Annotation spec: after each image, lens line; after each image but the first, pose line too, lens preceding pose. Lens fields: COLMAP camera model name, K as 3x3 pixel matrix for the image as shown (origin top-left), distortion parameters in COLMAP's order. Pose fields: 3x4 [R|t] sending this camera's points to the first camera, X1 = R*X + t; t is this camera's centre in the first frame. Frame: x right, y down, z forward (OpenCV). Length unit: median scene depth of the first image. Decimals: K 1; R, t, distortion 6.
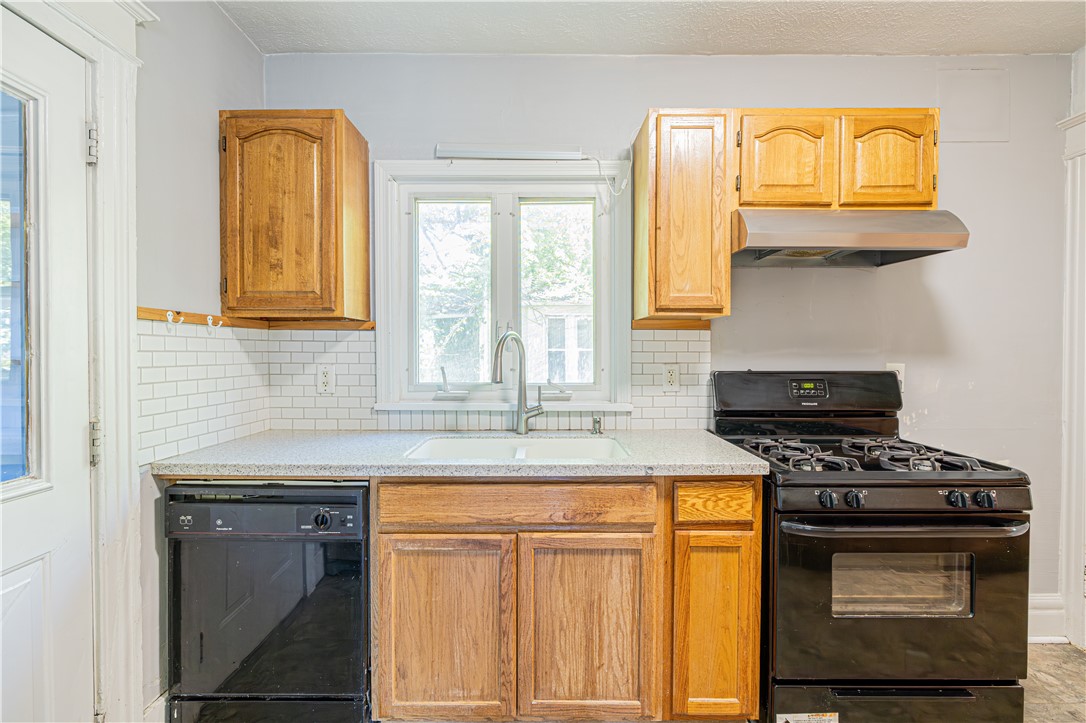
lens RADIAL K [[492.5, 0, 544.3], [0, 492.5, 357.3], [0, 0, 1]] dist [-0.002788, -0.000243]
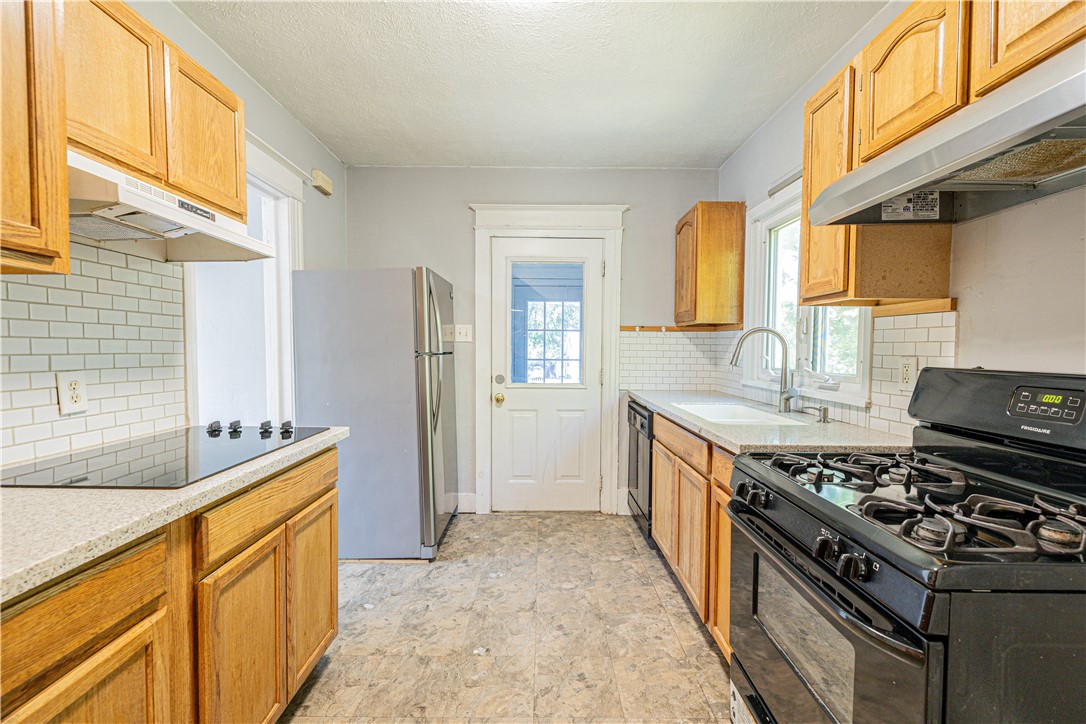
lens RADIAL K [[456.5, 0, 540.2], [0, 456.5, 360.2], [0, 0, 1]] dist [0.000666, 0.000535]
pose [[-0.002007, 0.027935, -0.999608, 1.194558], [-0.020151, 0.999406, 0.027970, 0.012067], [0.999795, 0.020200, -0.001442, 0.470007]]
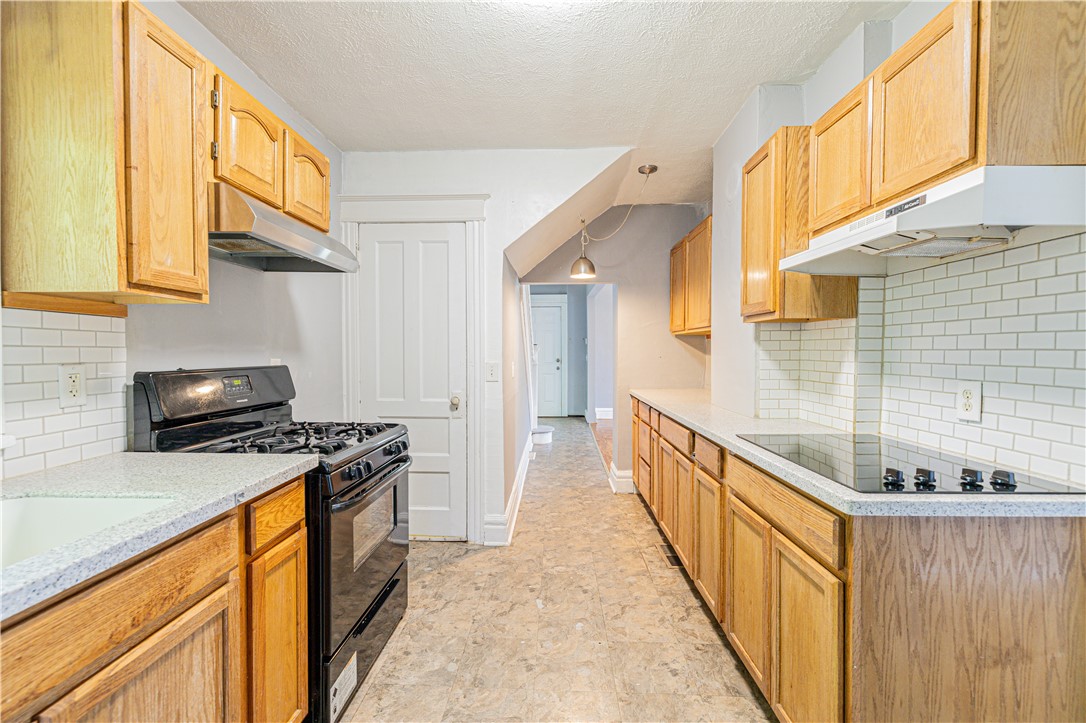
lens RADIAL K [[456.5, 0, 540.2], [0, 456.5, 359.7], [0, 0, 1]] dist [0.000666, 0.000535]
pose [[0.061715, -0.018060, 0.997930, -0.374568], [0.013434, 0.999761, 0.017263, 0.005073], [-0.998003, 0.012341, 0.061942, 0.385283]]
